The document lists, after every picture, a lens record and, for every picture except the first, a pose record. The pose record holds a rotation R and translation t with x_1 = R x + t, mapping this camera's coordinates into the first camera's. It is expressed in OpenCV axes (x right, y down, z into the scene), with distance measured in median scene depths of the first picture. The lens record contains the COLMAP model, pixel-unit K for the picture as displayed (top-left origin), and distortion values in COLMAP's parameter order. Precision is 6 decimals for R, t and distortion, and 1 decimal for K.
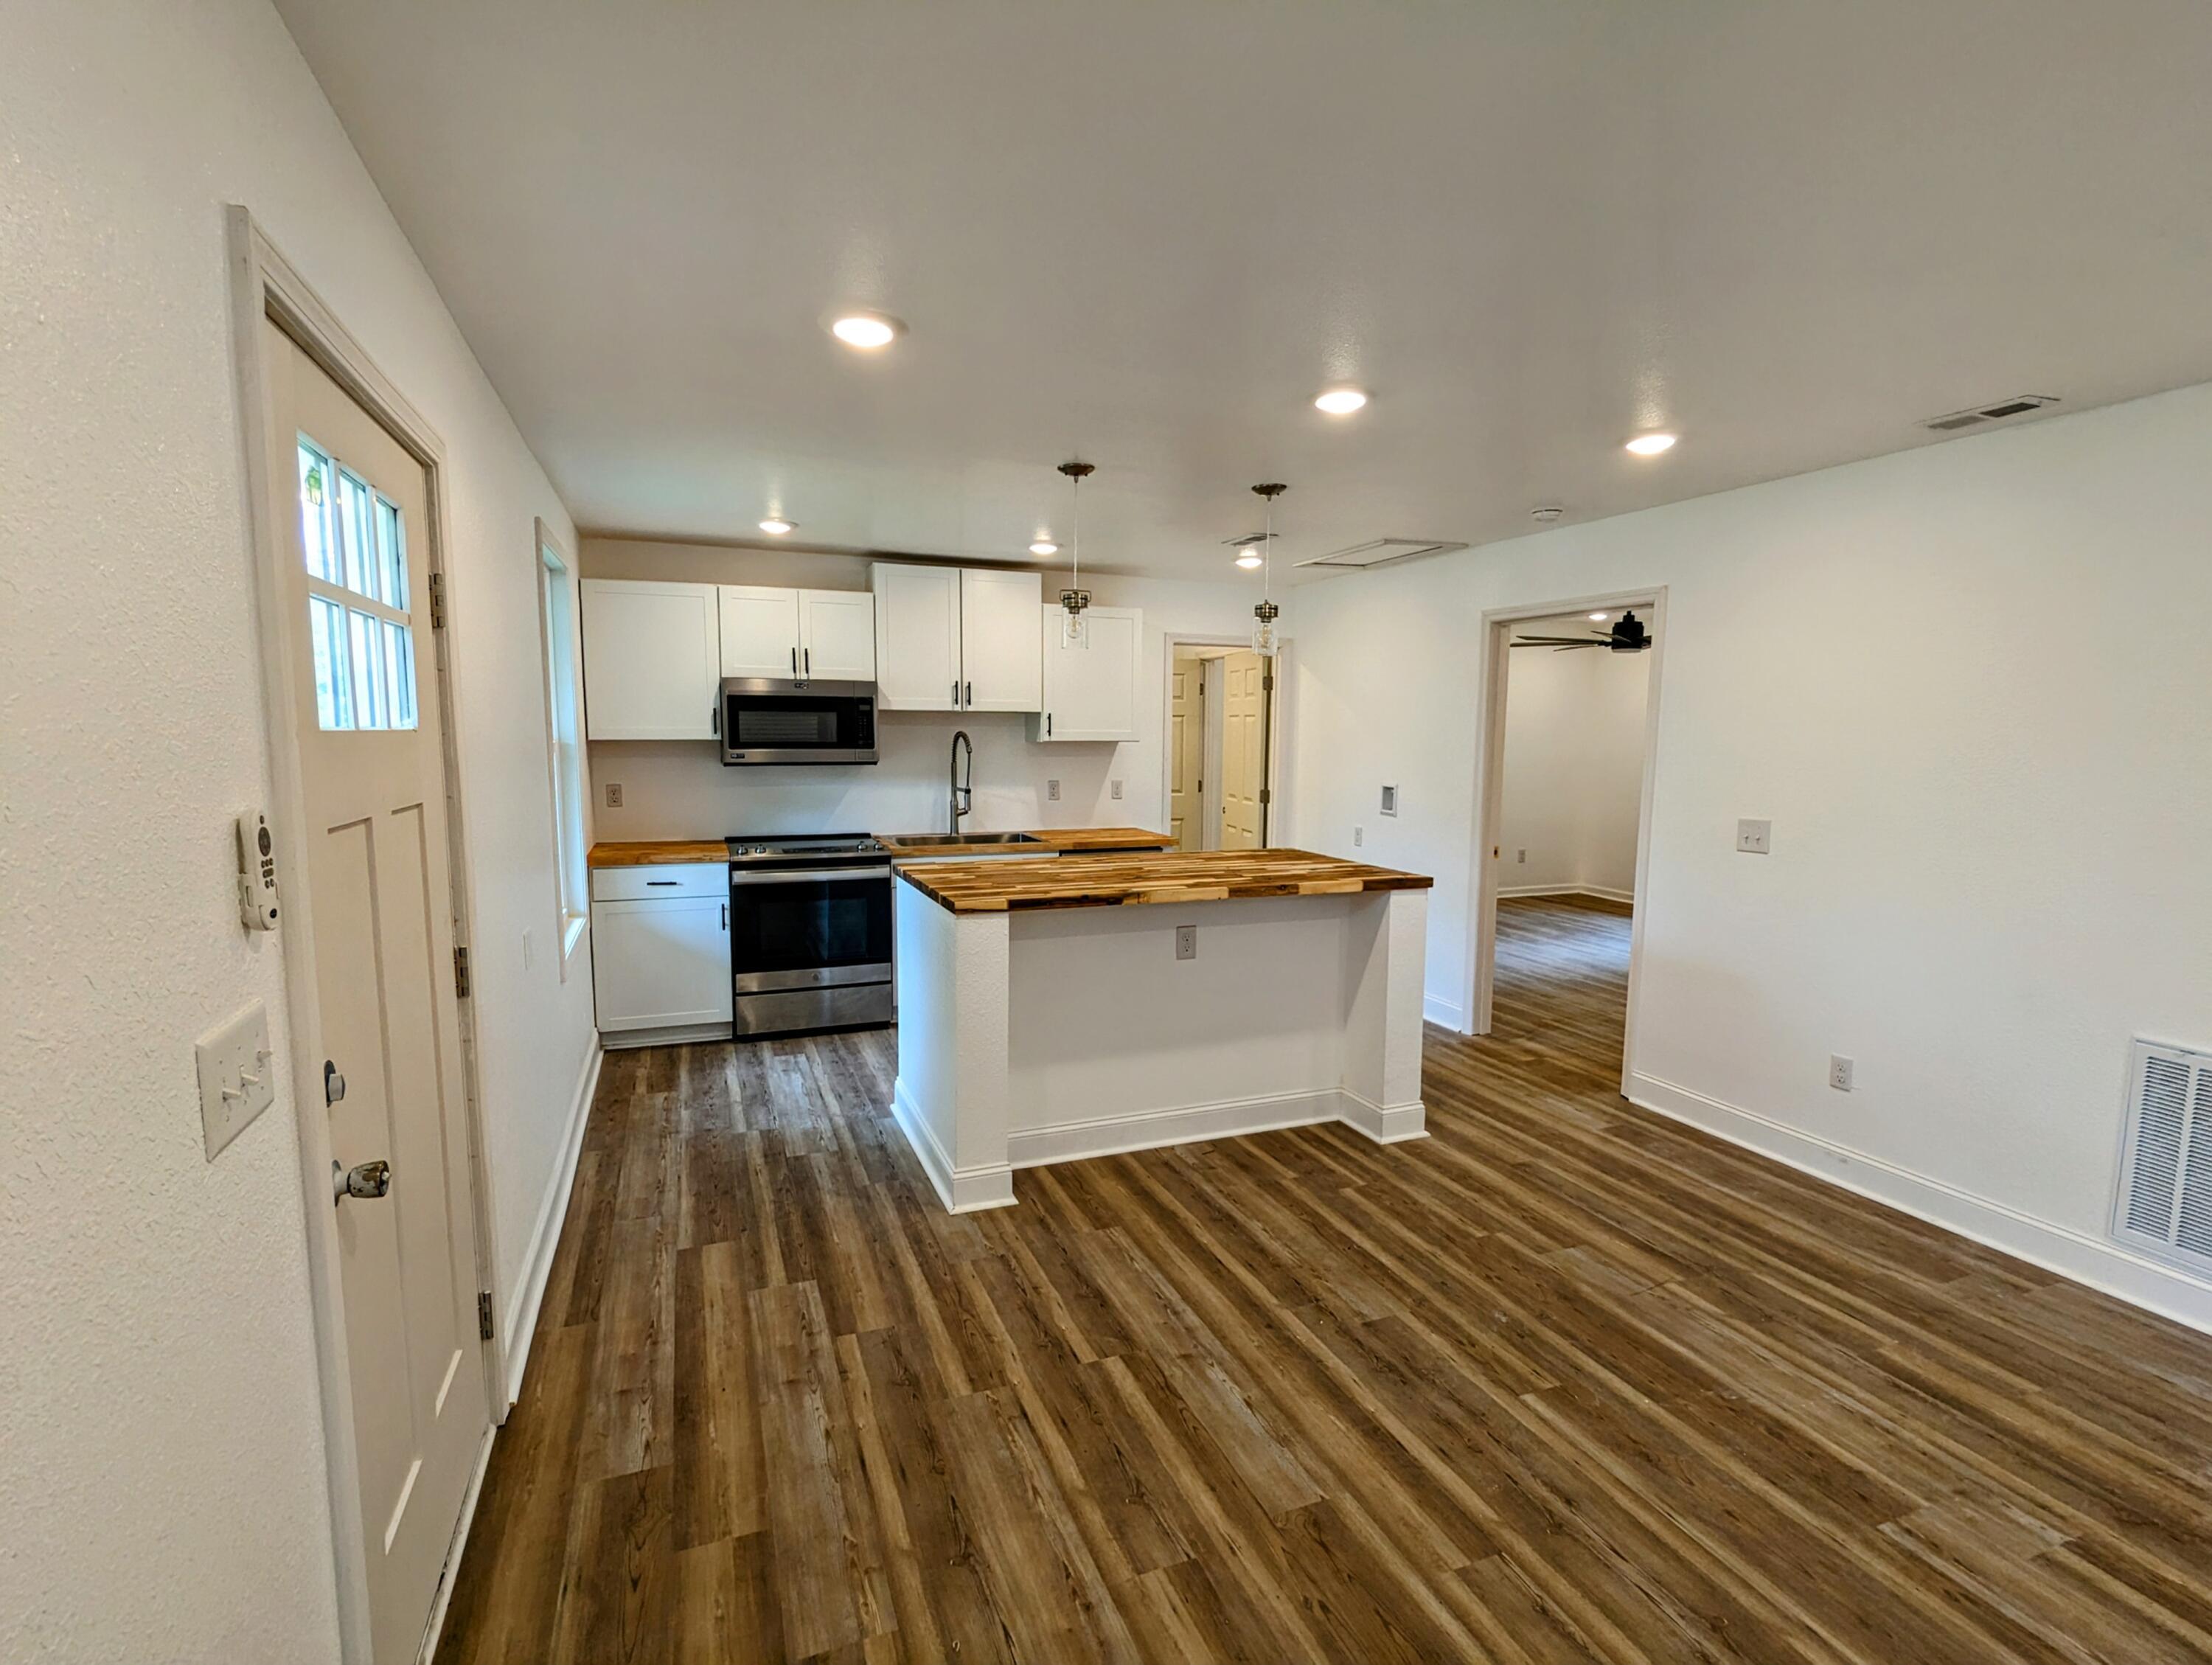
lens RADIAL K [[1047.4, 0, 1096.5], [0, 1047.4, 851.2], [0, 0, 1]] dist [-0.001440, 0.005542]
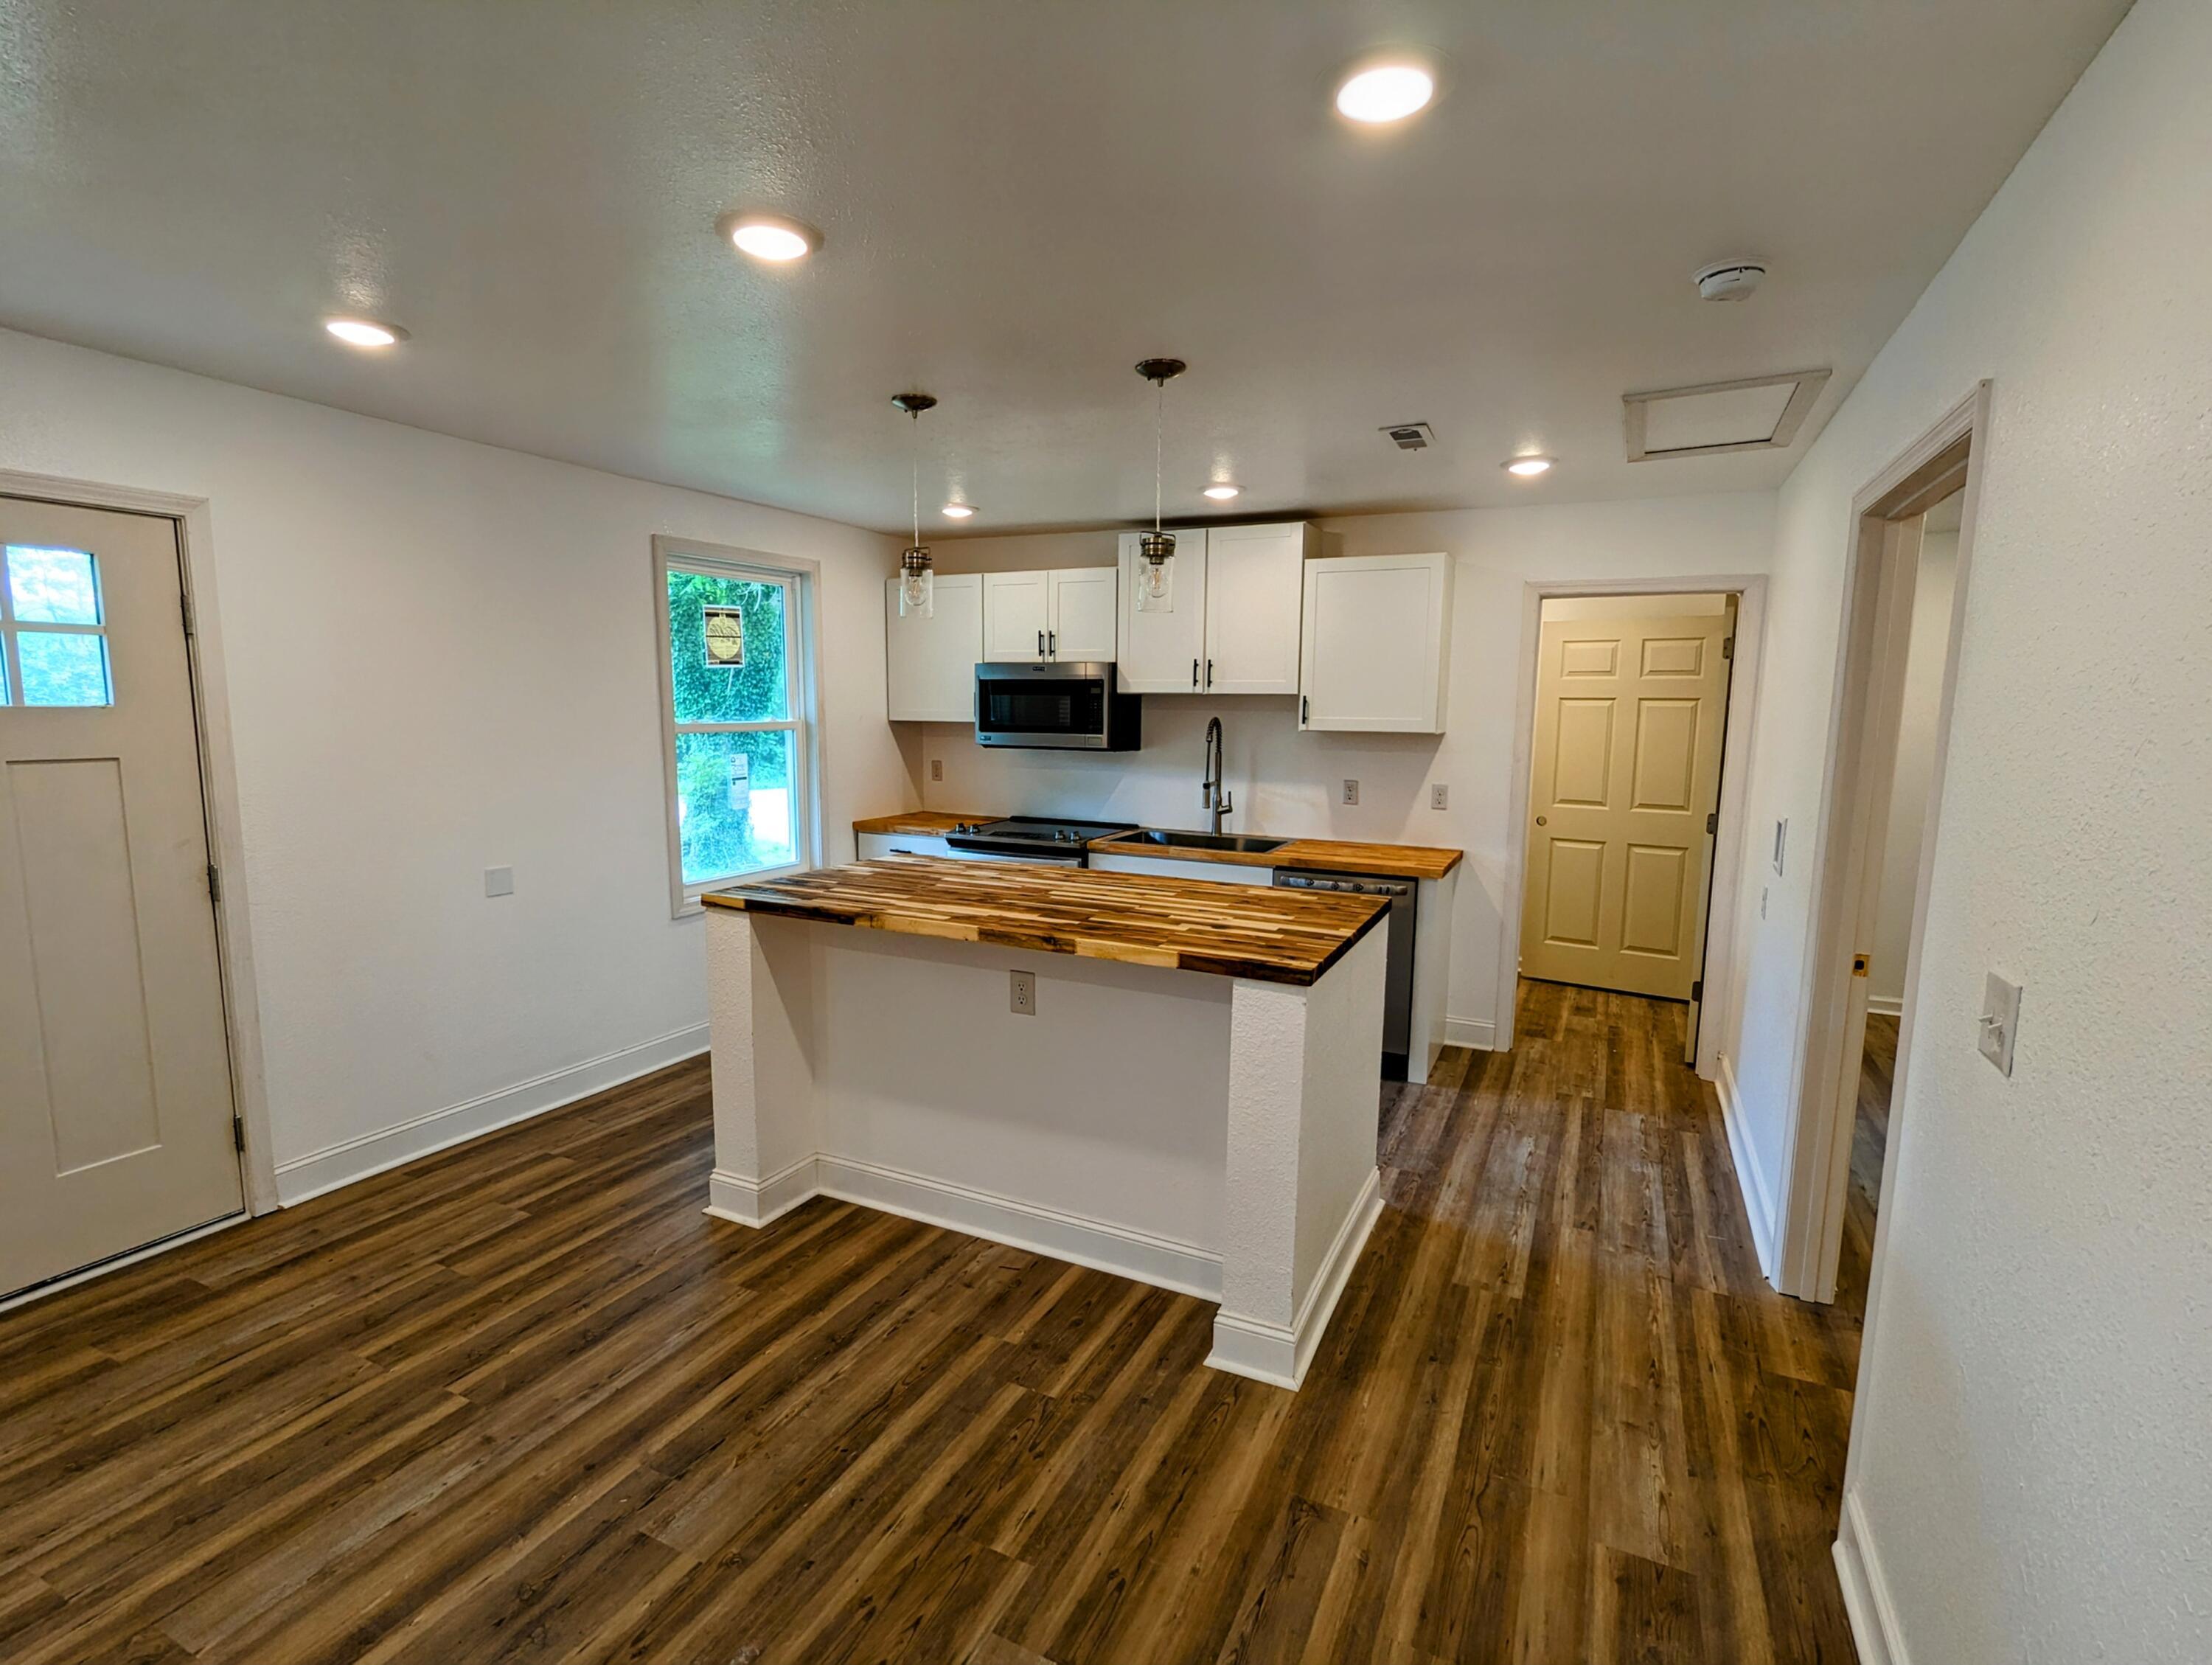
lens RADIAL K [[1047.4, 0, 1099.1], [0, 1047.4, 844.8], [0, 0, 1]] dist [-0.001440, 0.005542]
pose [[0.677944, 0.100400, -0.728225, 0.725182], [-0.094670, 0.994305, 0.048950, -0.068498], [0.728992, 0.035755, 0.683587, 0.547233]]
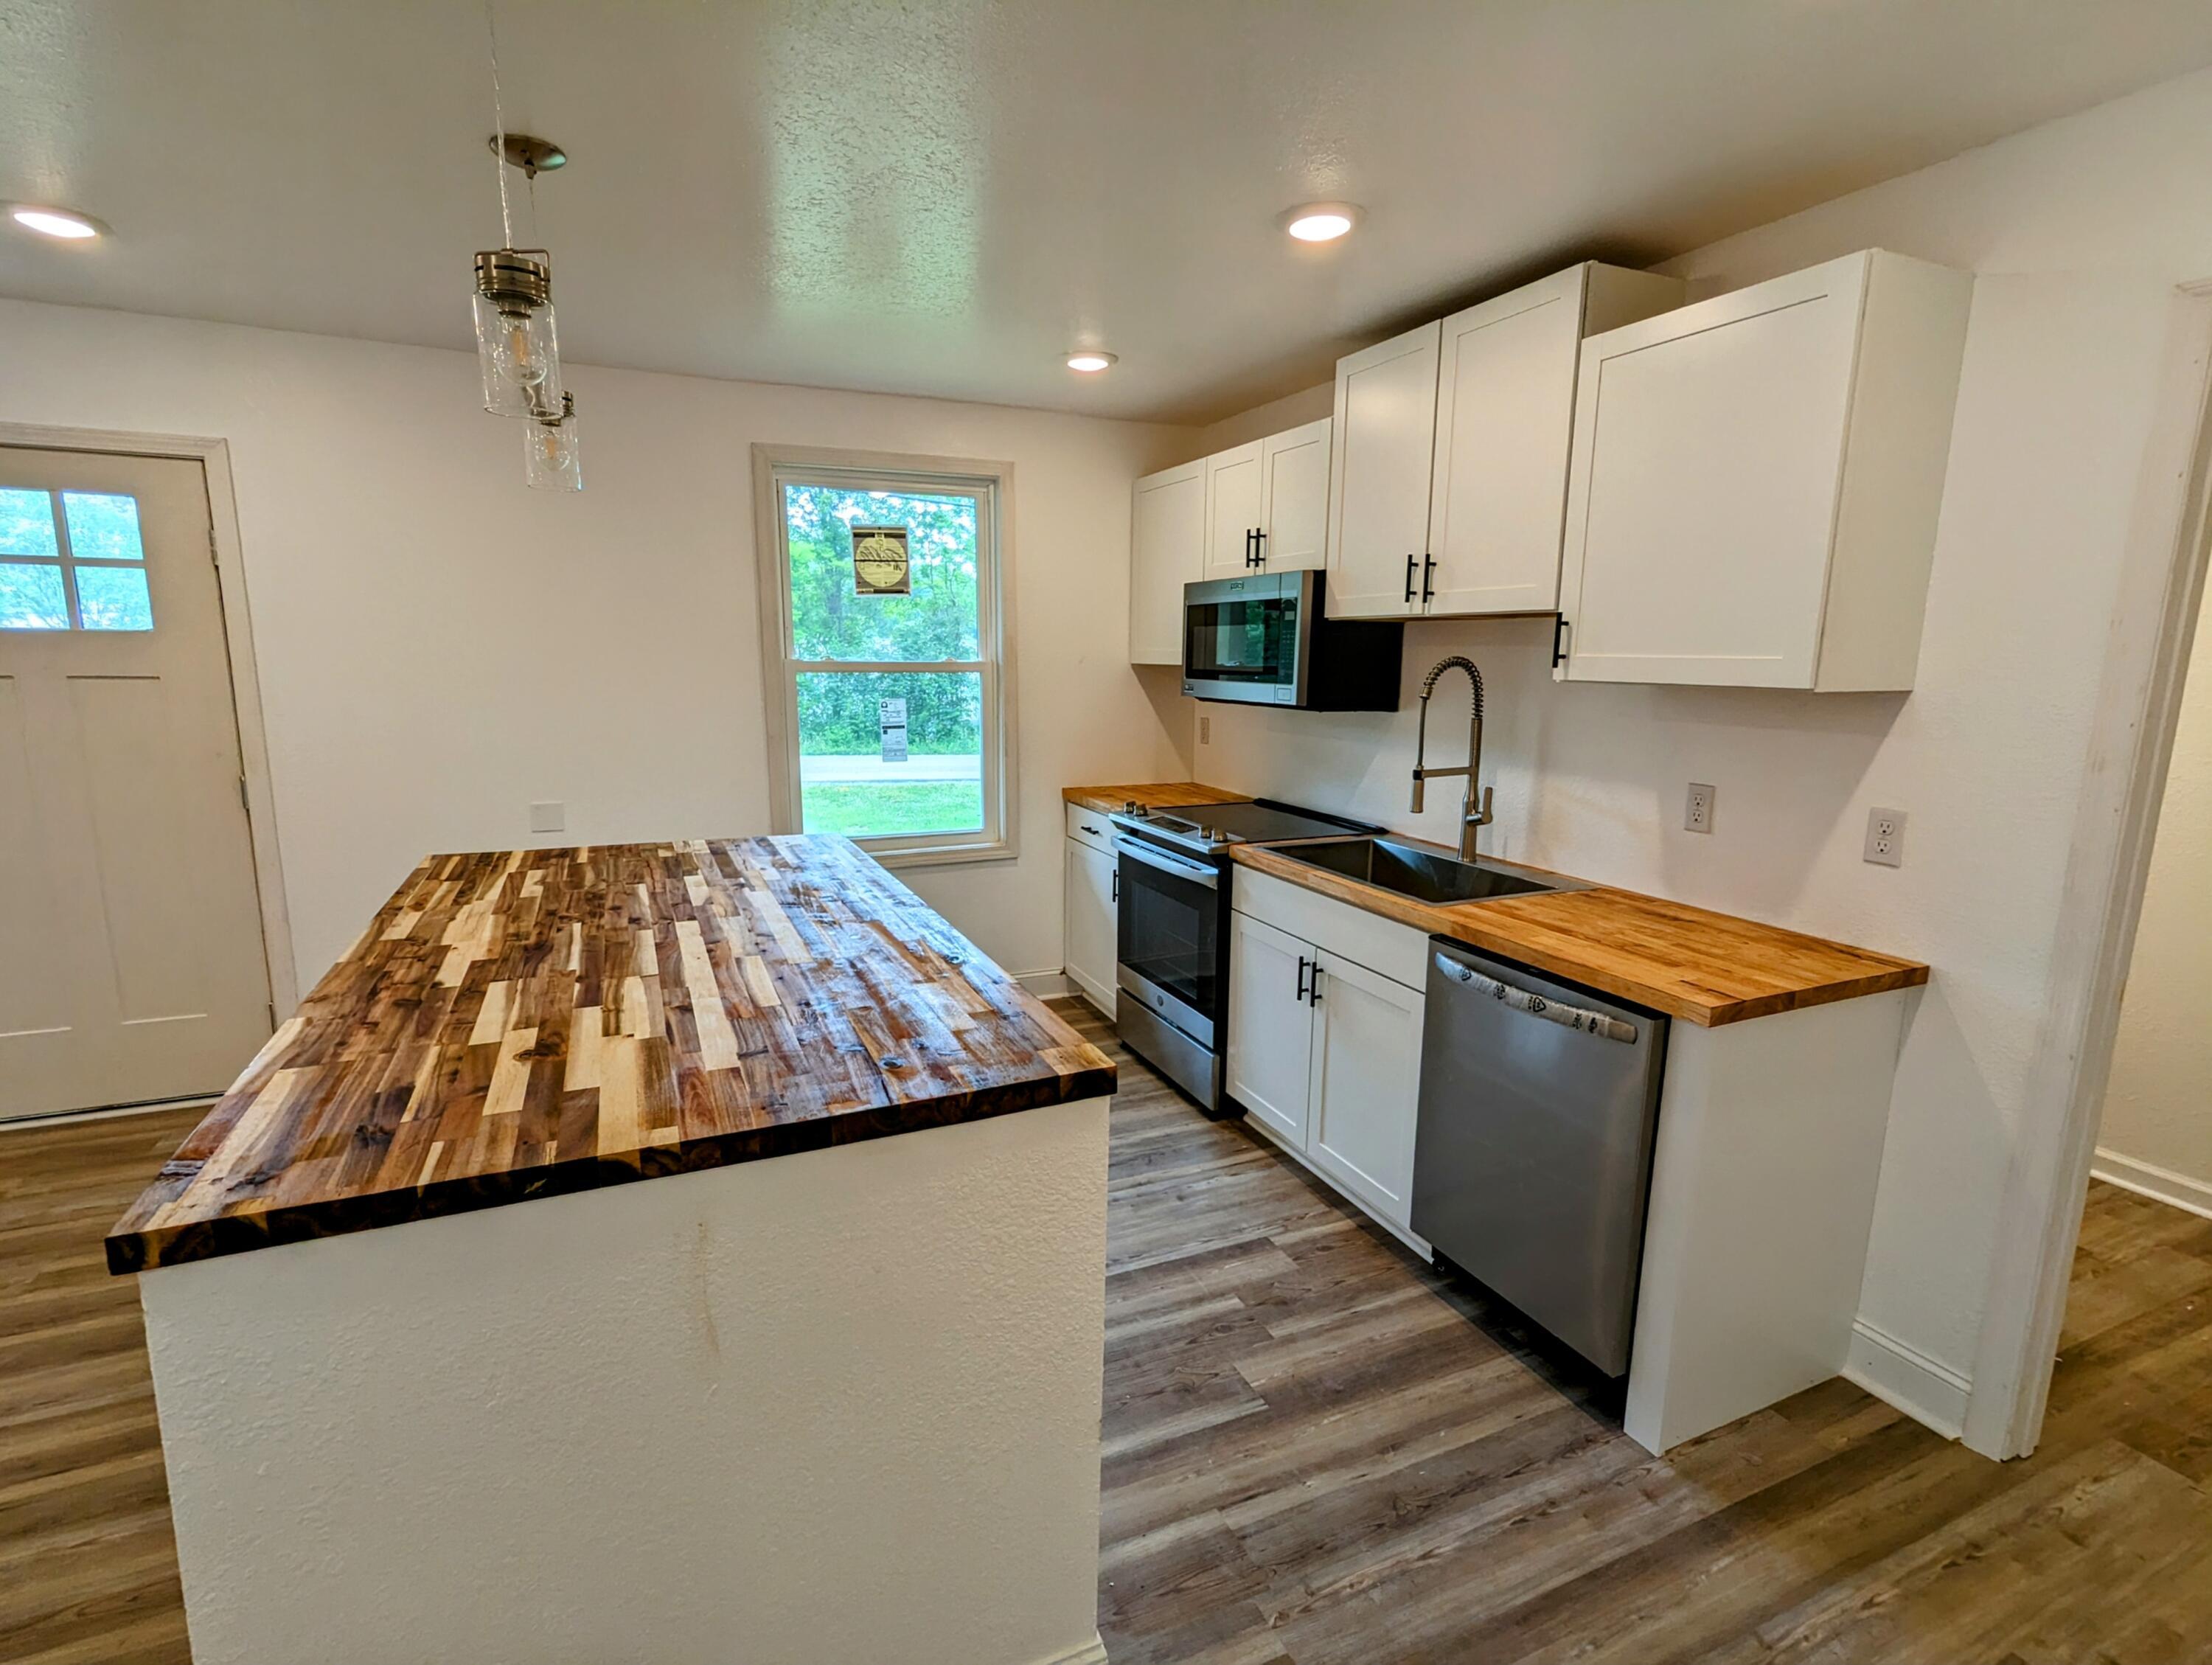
lens RADIAL K [[1047.4, 0, 1098.9], [0, 1047.4, 845.3], [0, 0, 1]] dist [-0.001440, 0.005542]
pose [[0.051672, 0.176252, -0.982988, 0.599871], [-0.131958, 0.976877, 0.168220, -0.141975], [0.989908, 0.121021, 0.073735, 1.298233]]
